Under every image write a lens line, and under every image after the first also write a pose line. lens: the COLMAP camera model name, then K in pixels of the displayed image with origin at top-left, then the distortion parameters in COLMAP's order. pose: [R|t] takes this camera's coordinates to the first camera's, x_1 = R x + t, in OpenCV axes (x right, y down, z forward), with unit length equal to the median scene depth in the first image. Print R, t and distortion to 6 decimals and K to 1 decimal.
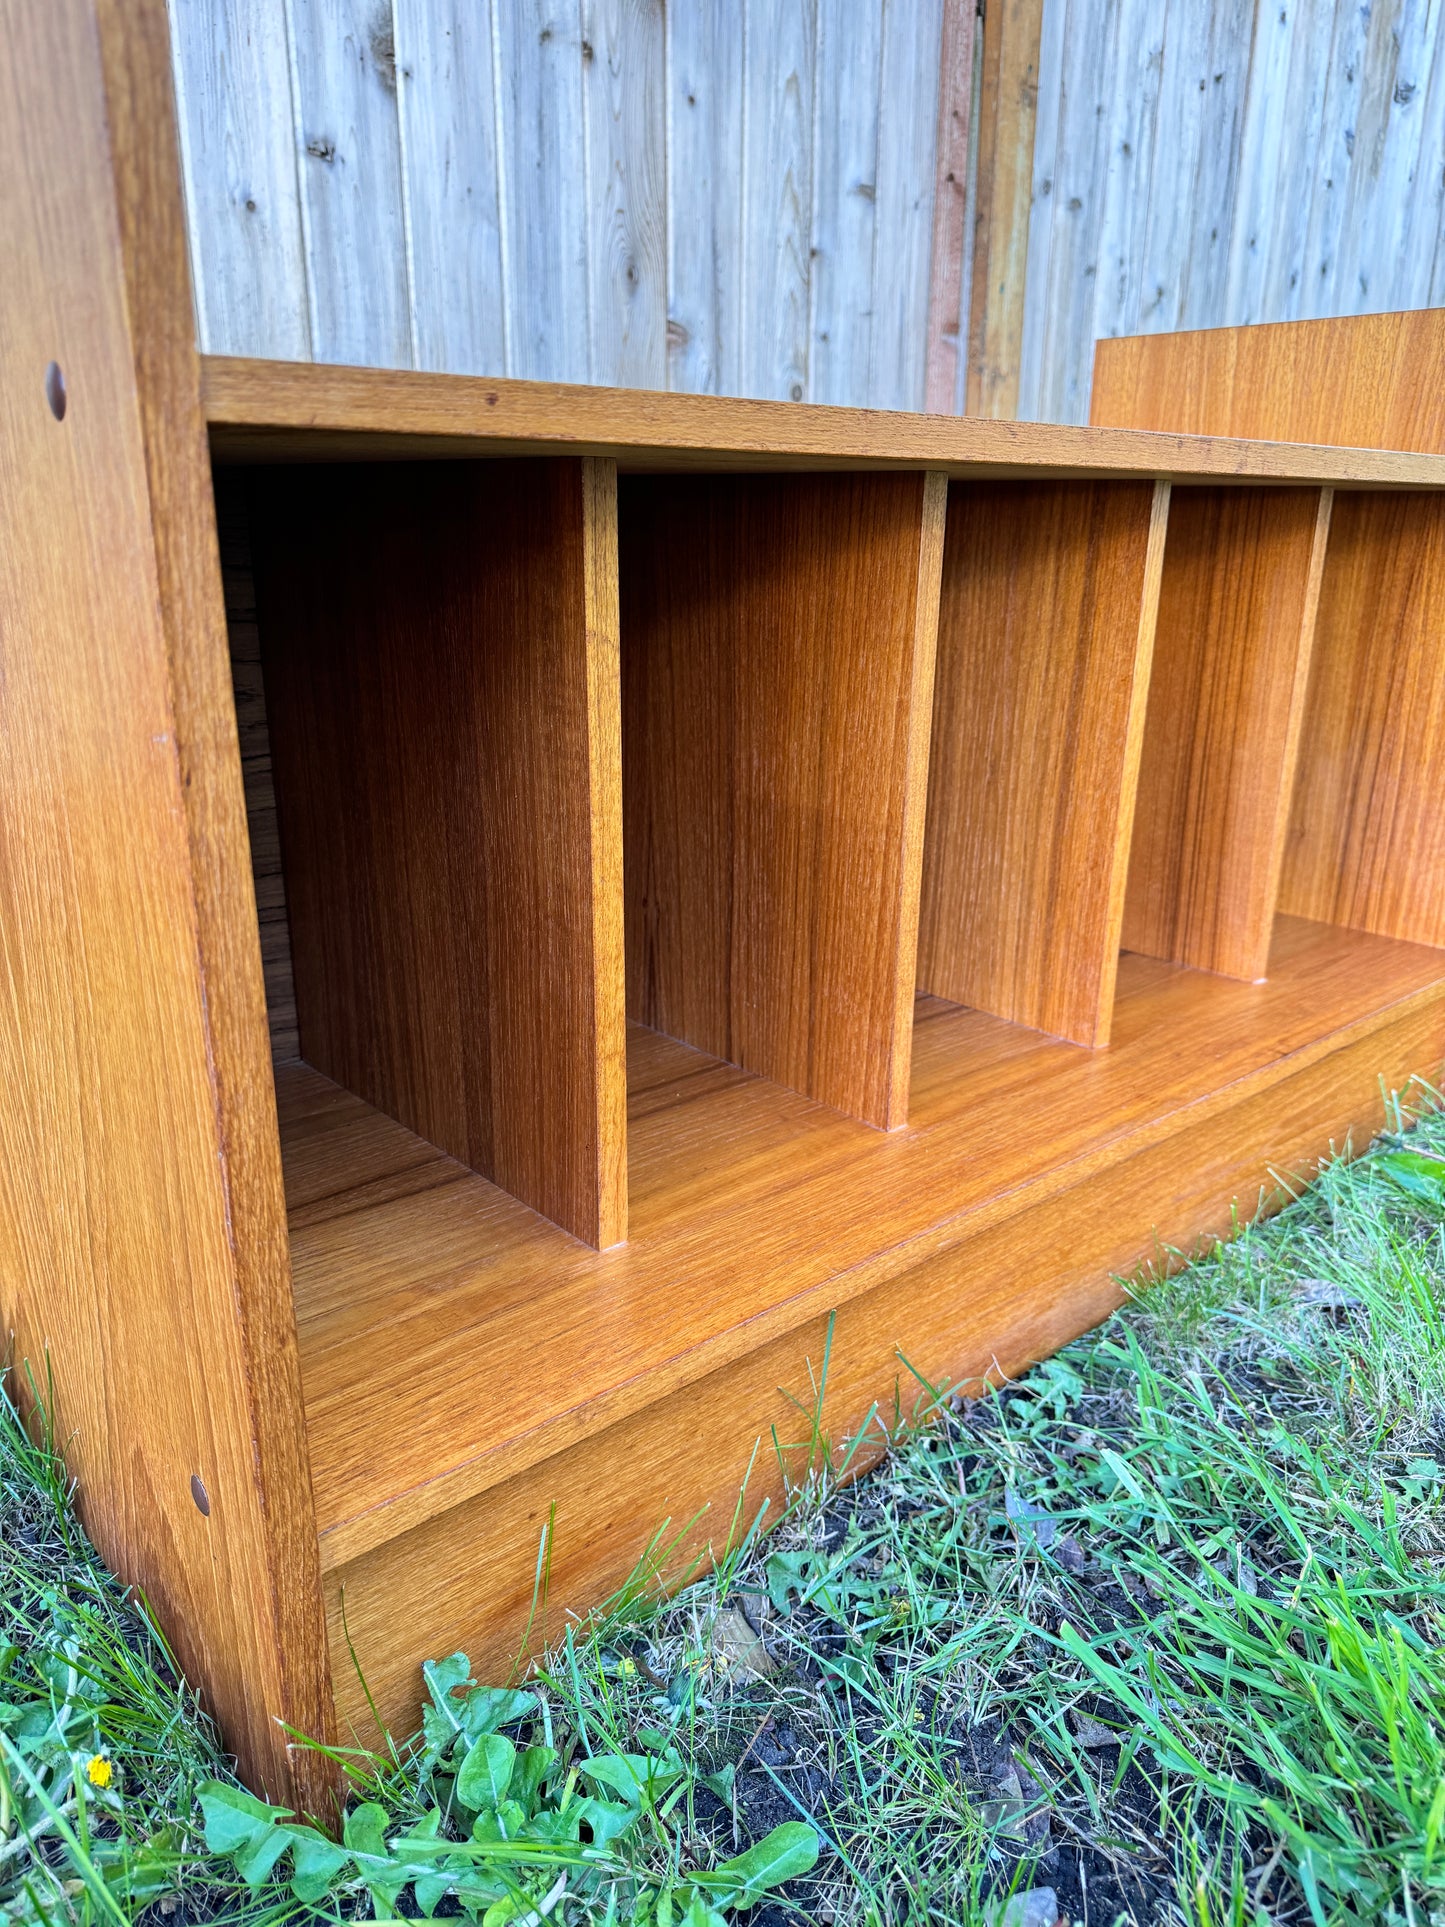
lens RADIAL K [[1367.0, 0, 722.5], [0, 1367.0, 963.5], [0, 0, 1]] dist [0.009467, -0.019594]
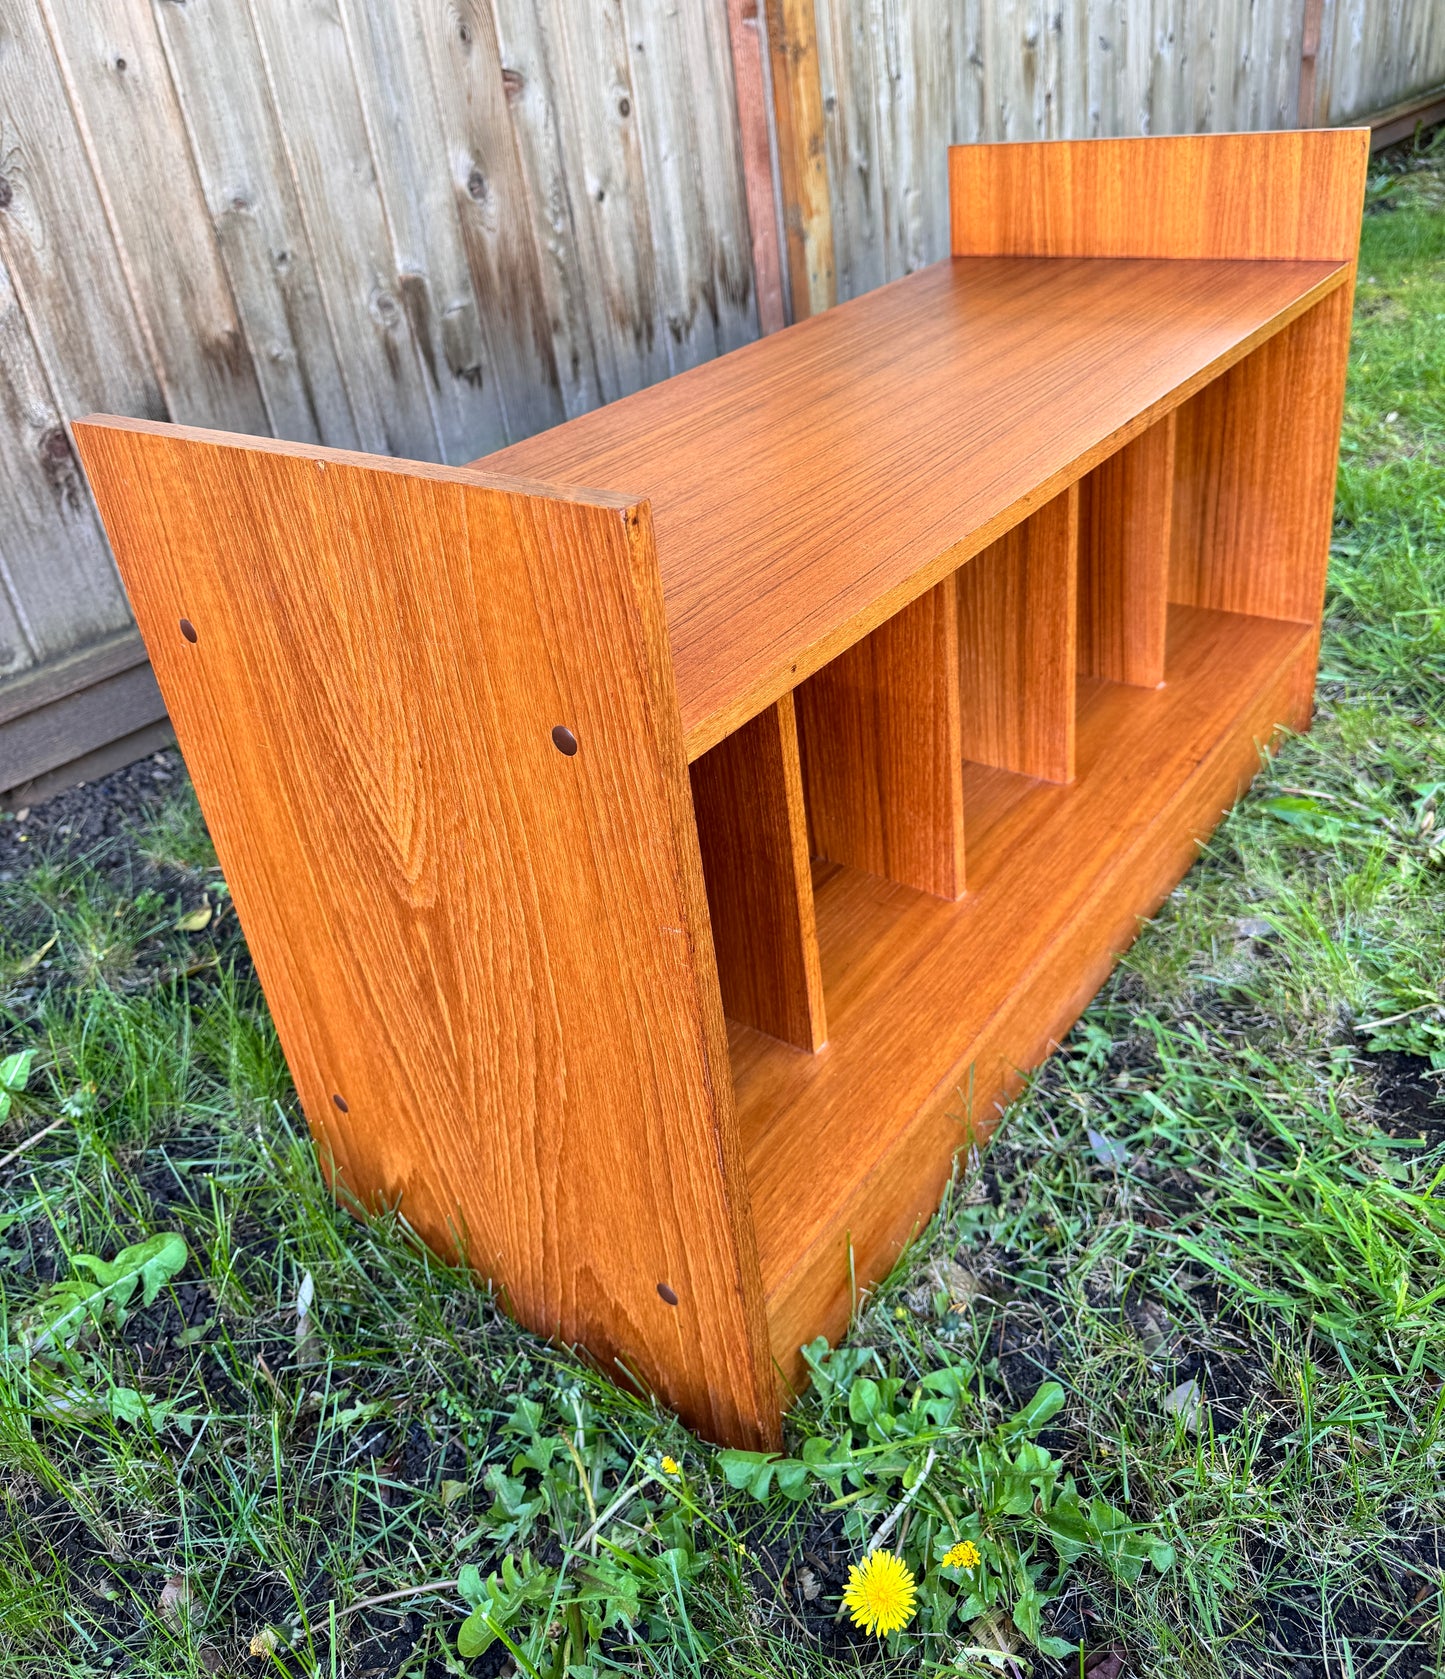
lens RADIAL K [[1363.8, 0, 719.1], [0, 1363.8, 716.4], [0, 0, 1]] dist [0.020969, -0.029434]
pose [[0.974031, -0.195912, 0.113496, -0.252088], [0.175779, 0.970281, 0.166304, -0.356579], [-0.142704, -0.142035, 0.979521, -0.330256]]
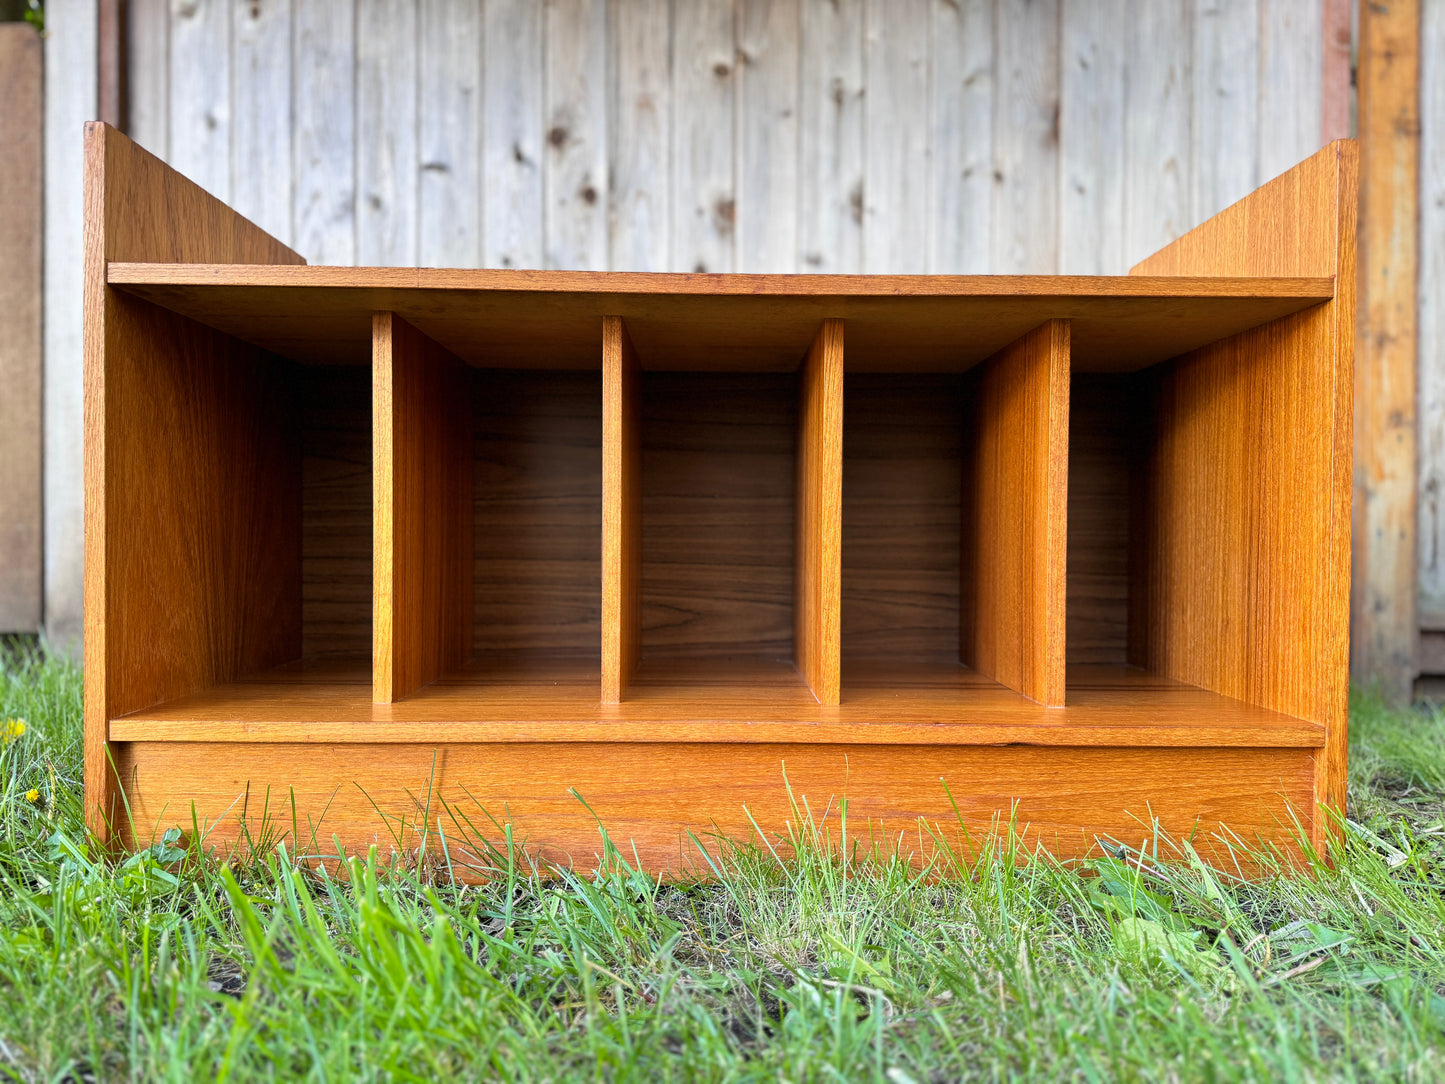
lens RADIAL K [[1025.1, 0, 722.5], [0, 1025.1, 542.0], [0, 0, 1]] dist [0.009467, -0.019594]
pose [[0.760271, 0.002036, -0.649603, 1.064847], [-0.204163, 0.950072, -0.235967, 0.207803], [0.616689, 0.312024, 0.722728, 0.173181]]
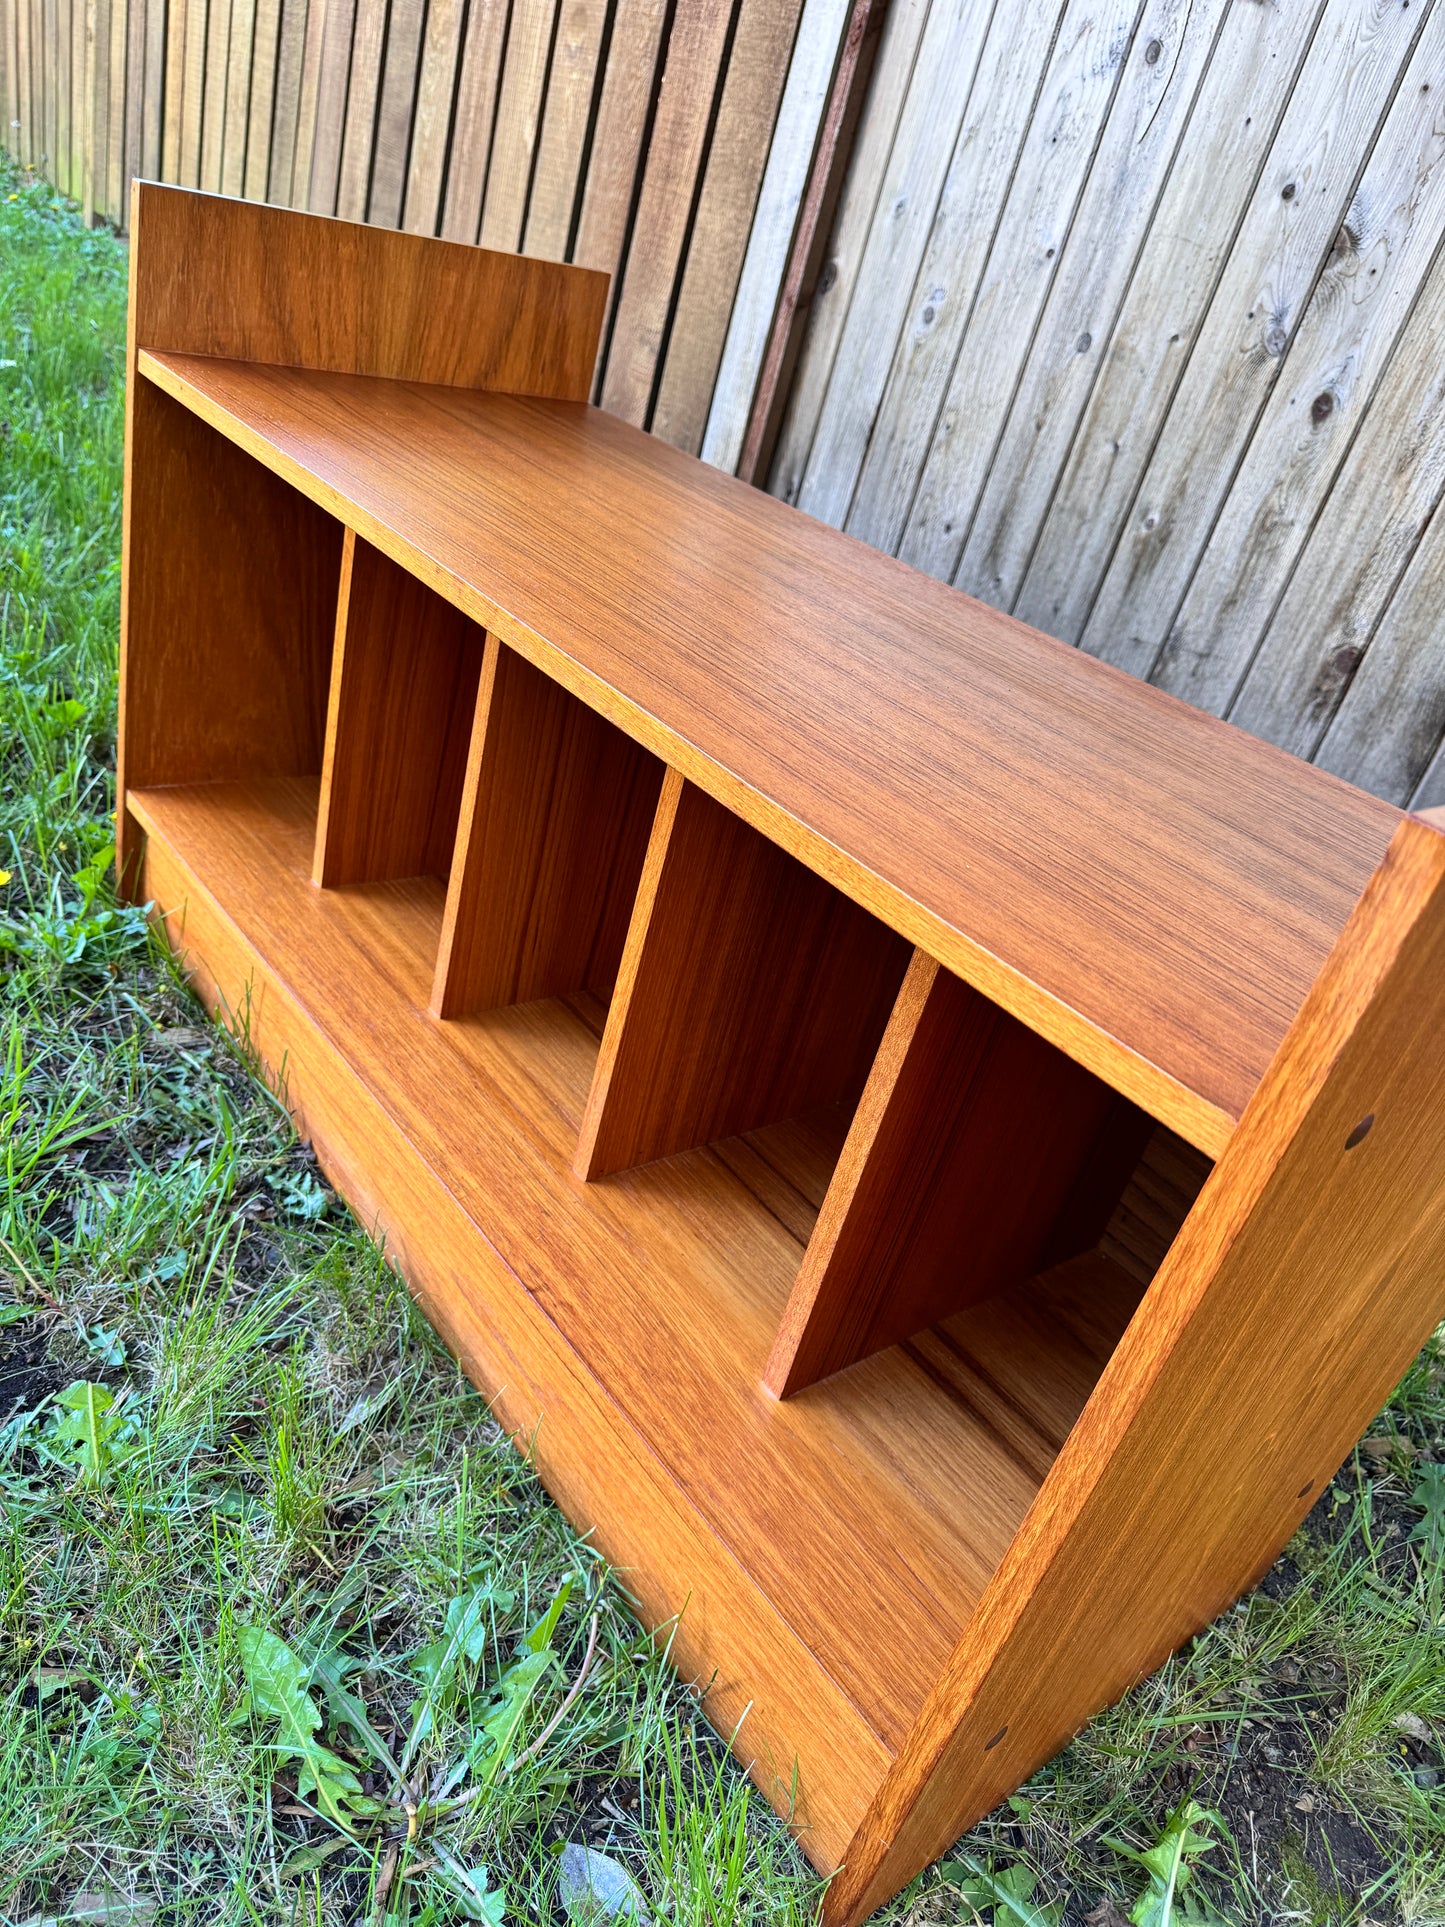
lens RADIAL K [[1367.0, 0, 722.5], [0, 1367.0, 963.5], [0, 0, 1]] dist [0.009467, -0.019594]
pose [[-0.038677, 0.485730, -0.873253, 1.335565], [-0.530086, 0.730833, 0.429989, -0.675105], [0.847061, 0.479530, 0.229213, 0.967669]]
